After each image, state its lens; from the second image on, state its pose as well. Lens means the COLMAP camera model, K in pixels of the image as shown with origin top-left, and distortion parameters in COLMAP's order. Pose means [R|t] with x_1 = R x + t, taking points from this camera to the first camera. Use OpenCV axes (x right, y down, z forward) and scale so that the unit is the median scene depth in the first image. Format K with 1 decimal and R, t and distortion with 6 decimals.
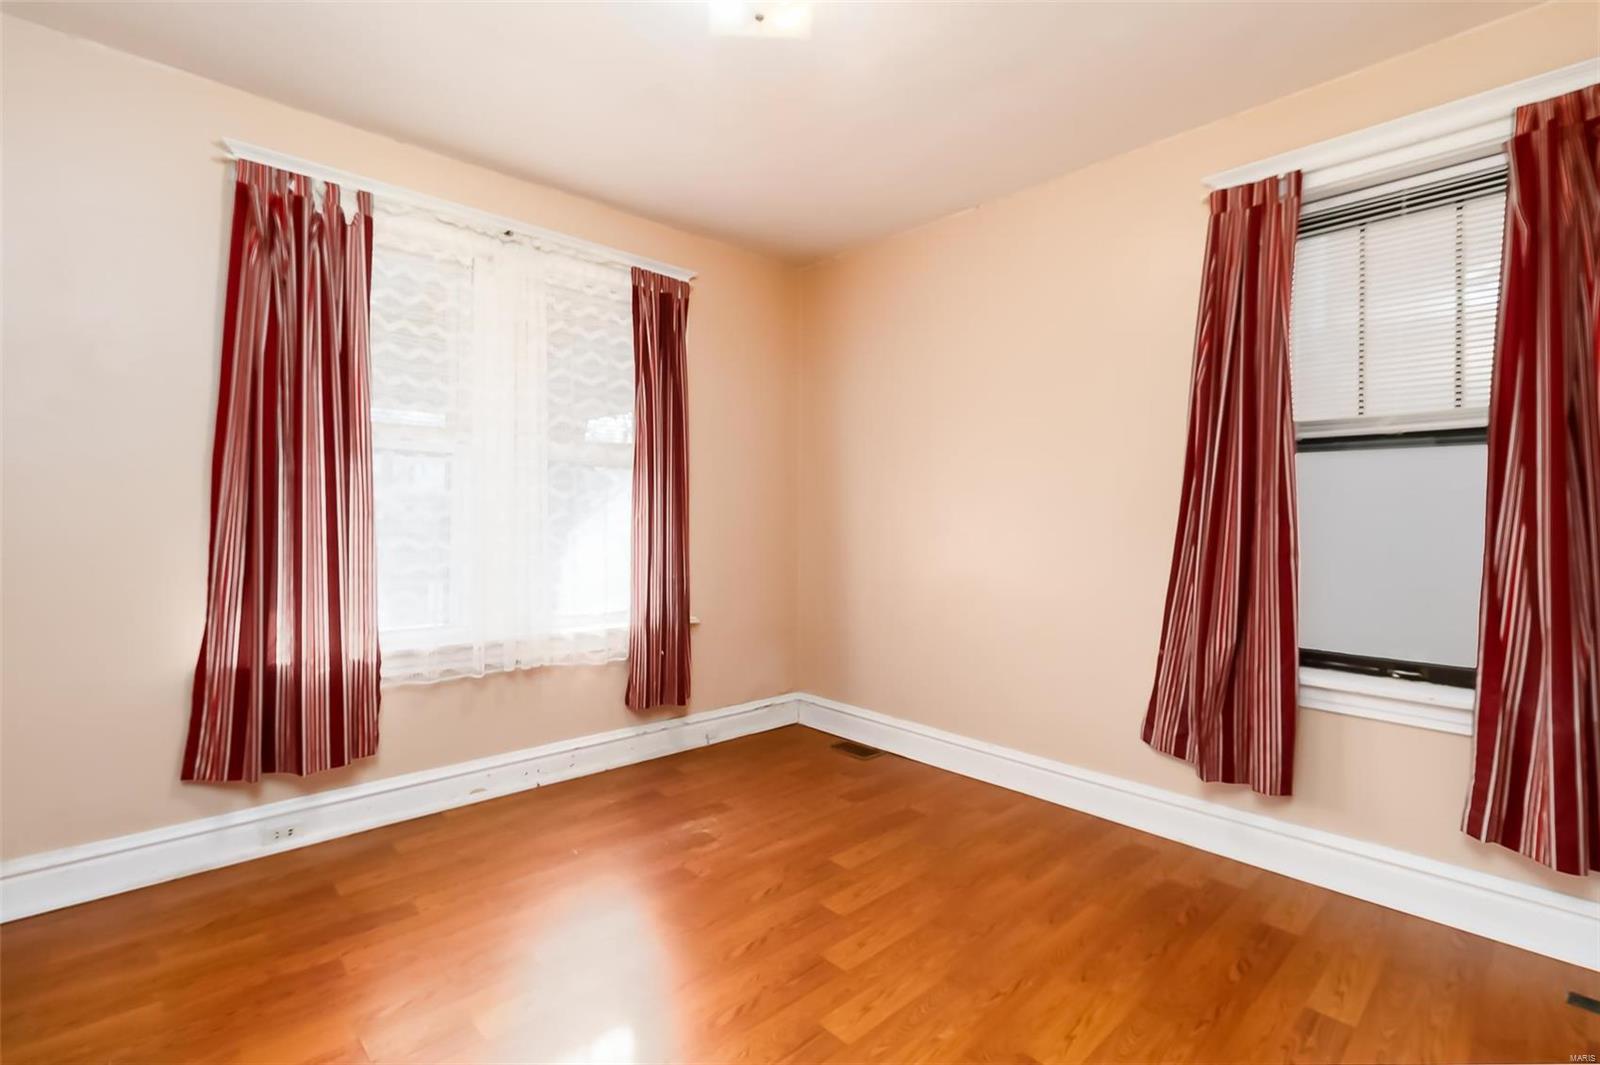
lens RADIAL K [[732.7, 0, 809.3], [0, 732.7, 524.3], [0, 0, 1]] dist [0.002174, 0.000468]
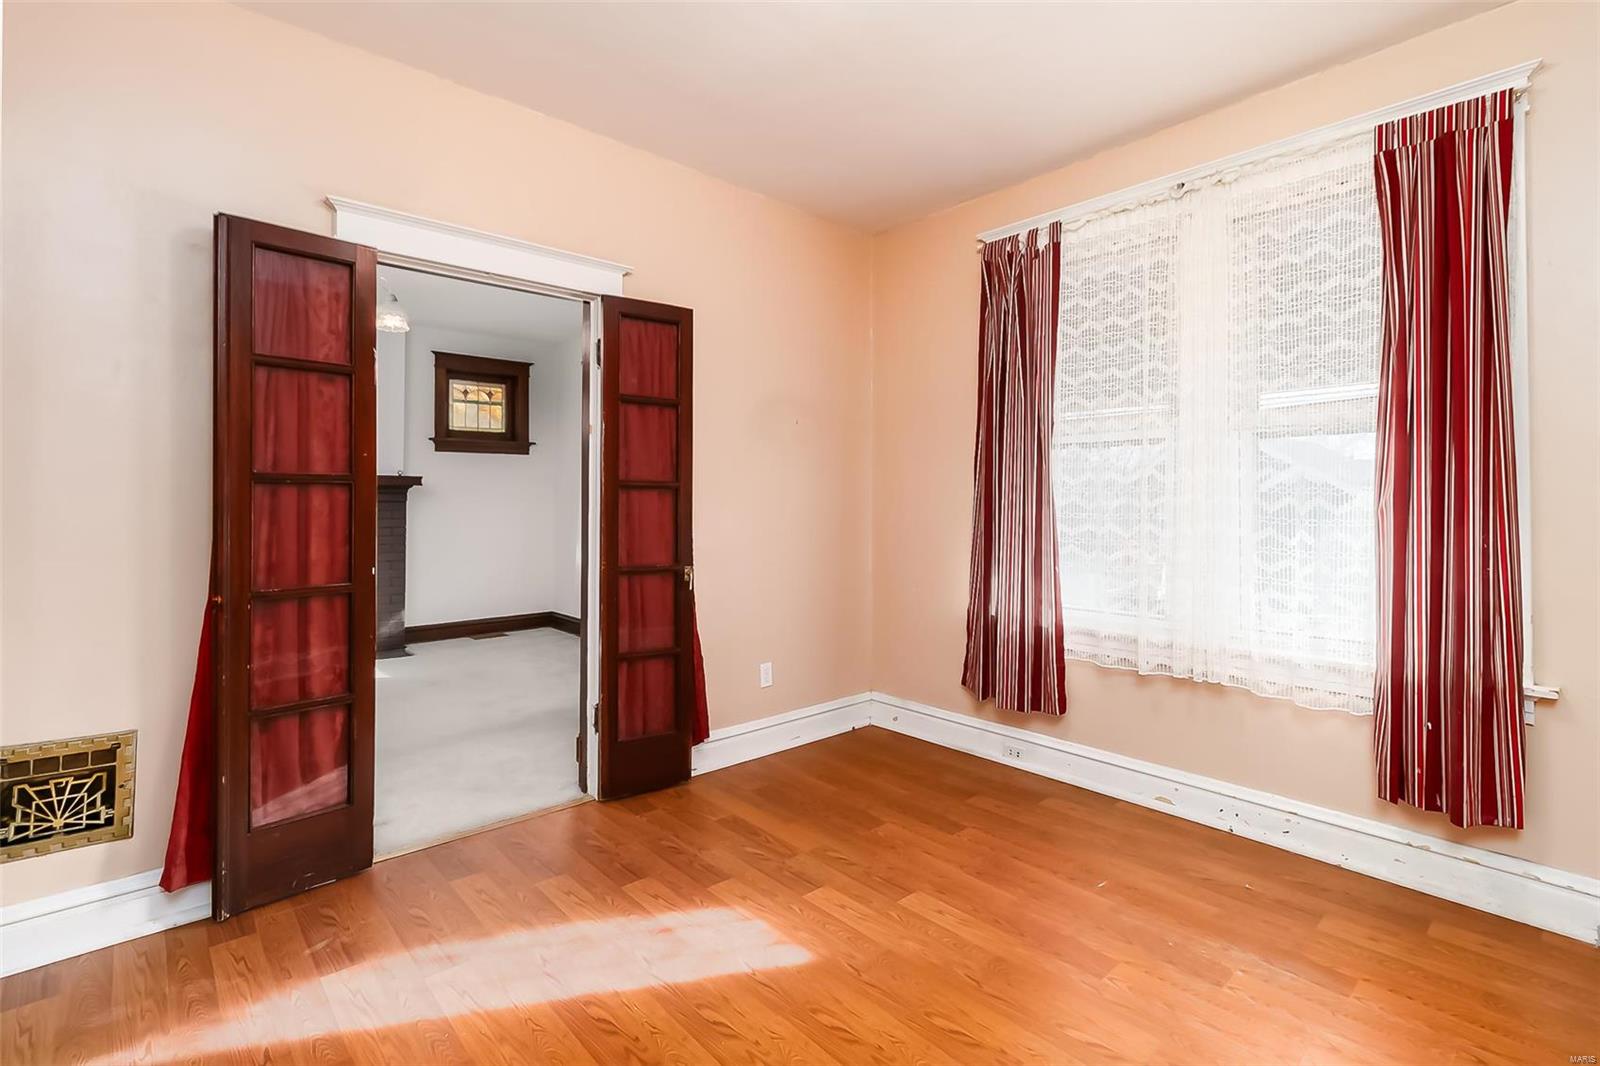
lens RADIAL K [[738.5, 0, 805.0], [0, 738.5, 500.4], [0, 0, 1]] dist [0.001620, 0.000536]
pose [[-0.016970, -0.009278, -0.999813, 0.567320], [-0.010881, 0.999899, -0.009094, -0.001156], [0.999797, 0.010725, -0.017069, 0.642681]]
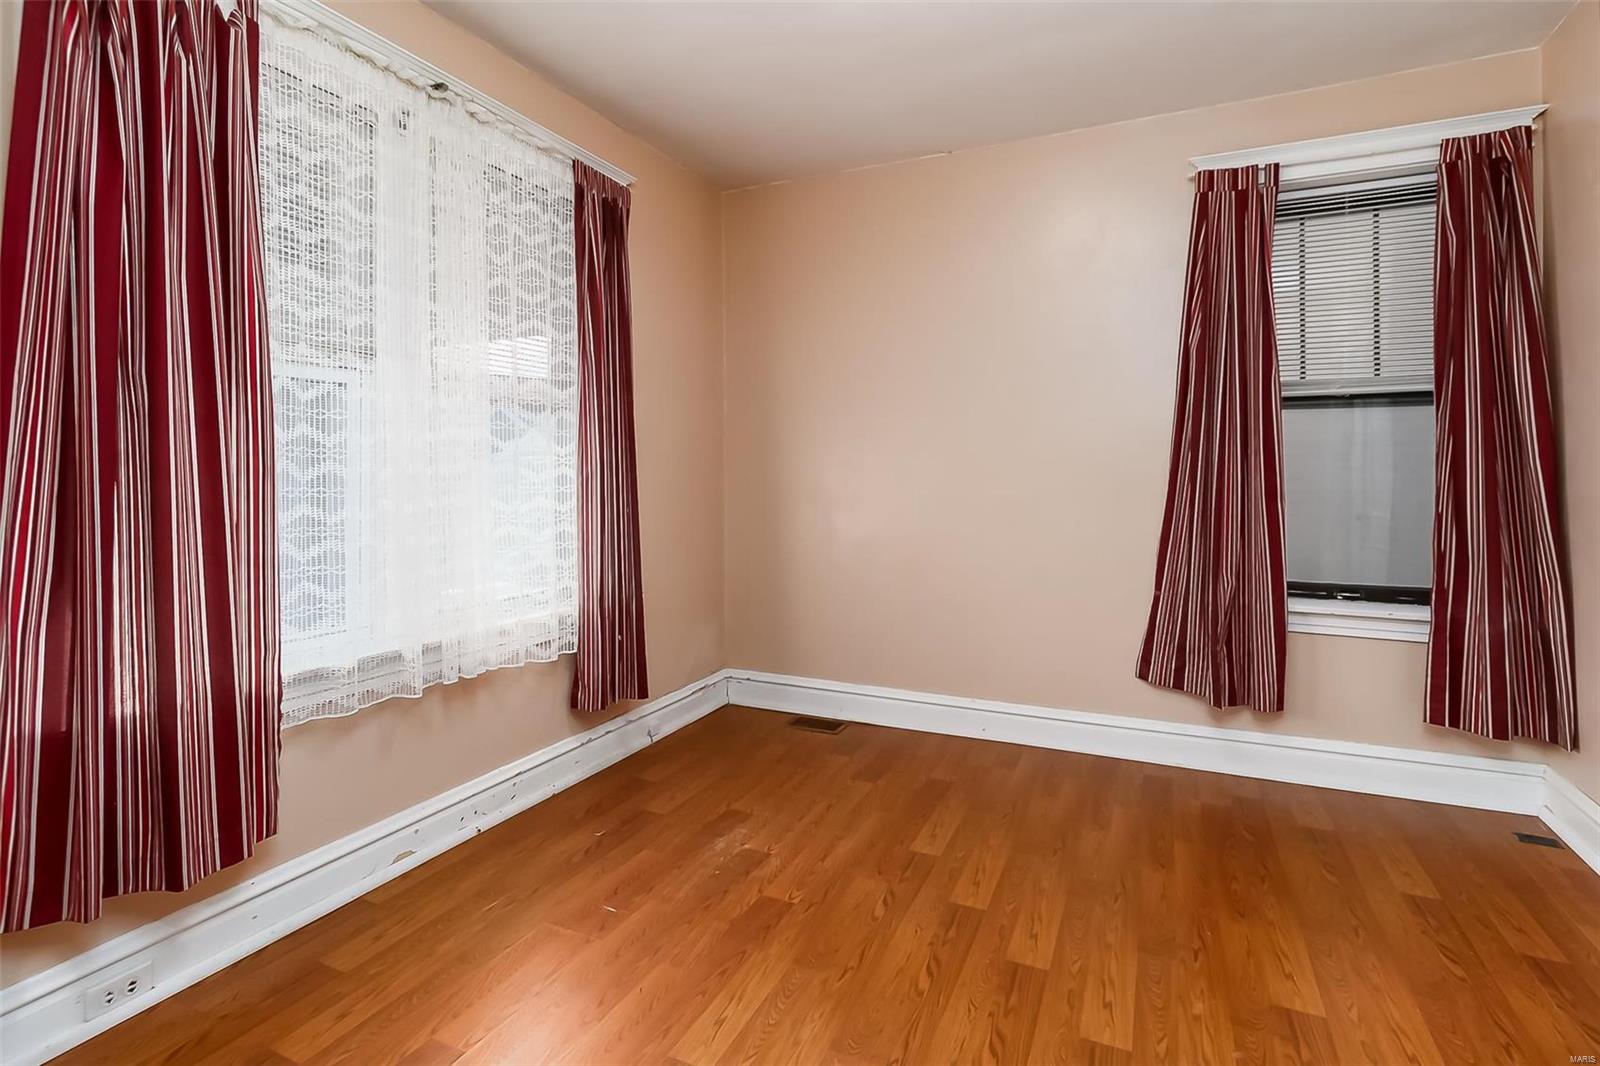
lens RADIAL K [[749.9, 0, 835.3], [0, 749.9, 474.9], [0, 0, 1]] dist [-0.000659, 0.000241]
pose [[0.919799, -0.011014, 0.392234, -0.396554], [0.013194, 0.999909, -0.002863, -0.001188], [-0.392167, 0.007808, 0.919861, 0.180213]]
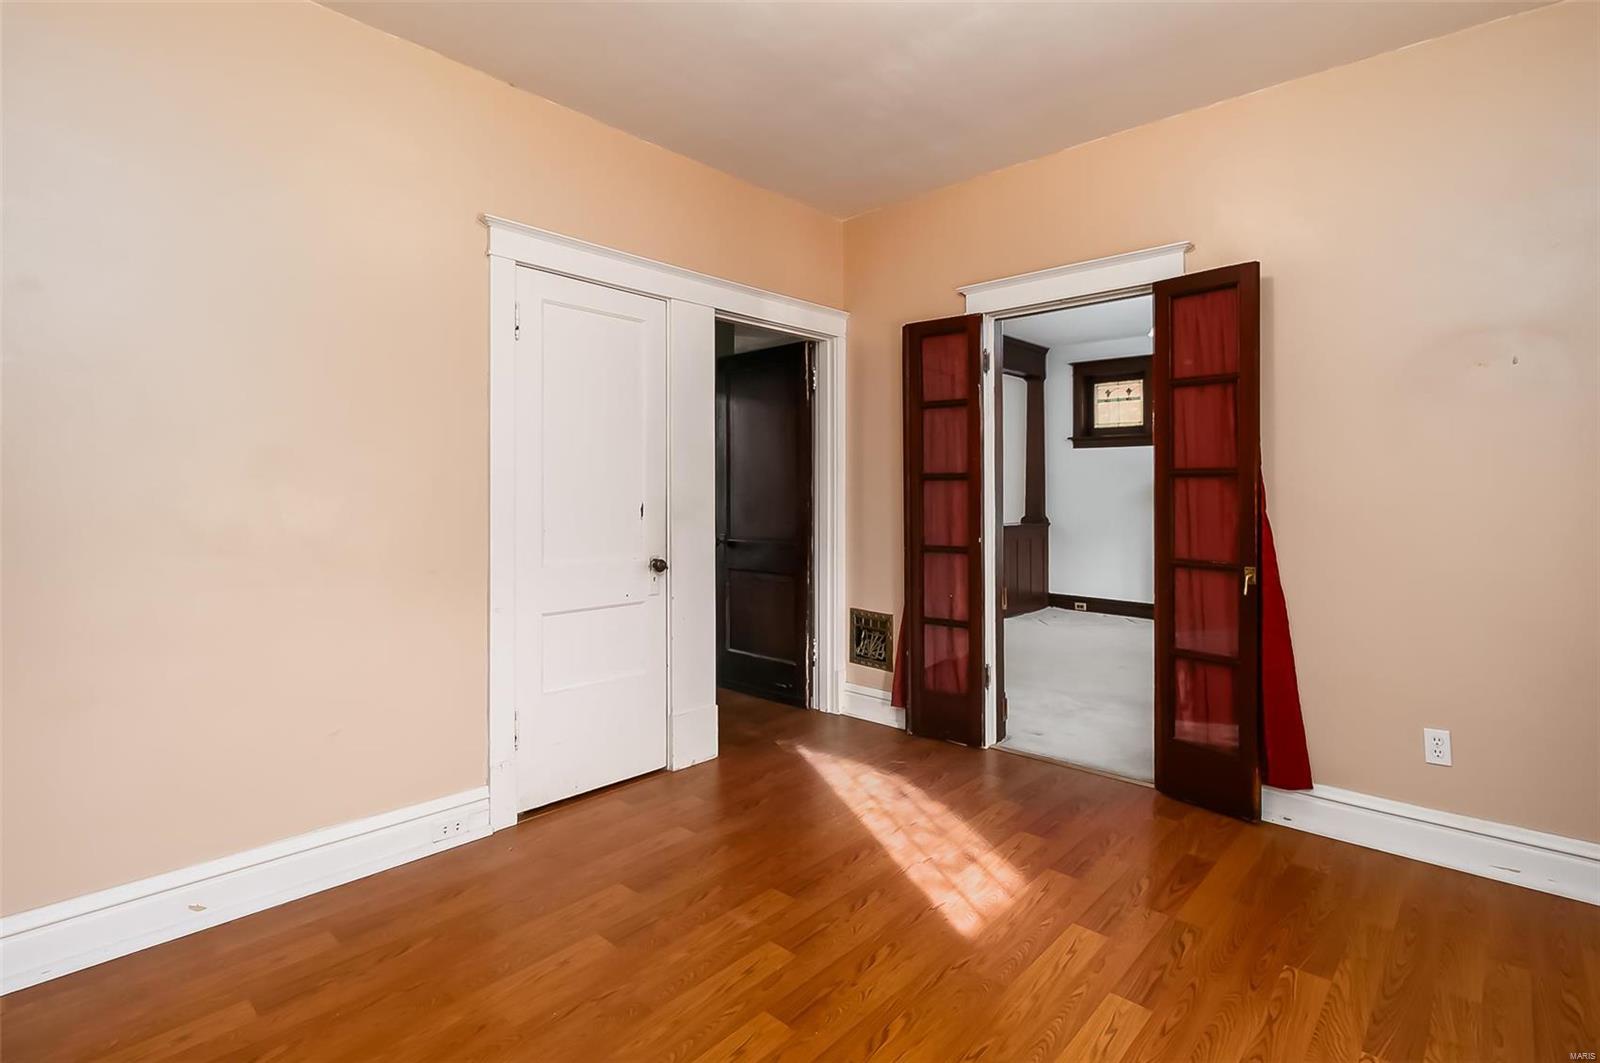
lens RADIAL K [[753.7, 0, 880.2], [0, 753.7, 484.5], [0, 0, 1]] dist [0.000443, -0.000272]
pose [[-0.991683, -0.010147, -0.128302, 0.025360], [-0.009901, 0.999948, -0.002556, -0.007062], [0.128322, -0.001264, -0.991732, 1.374981]]
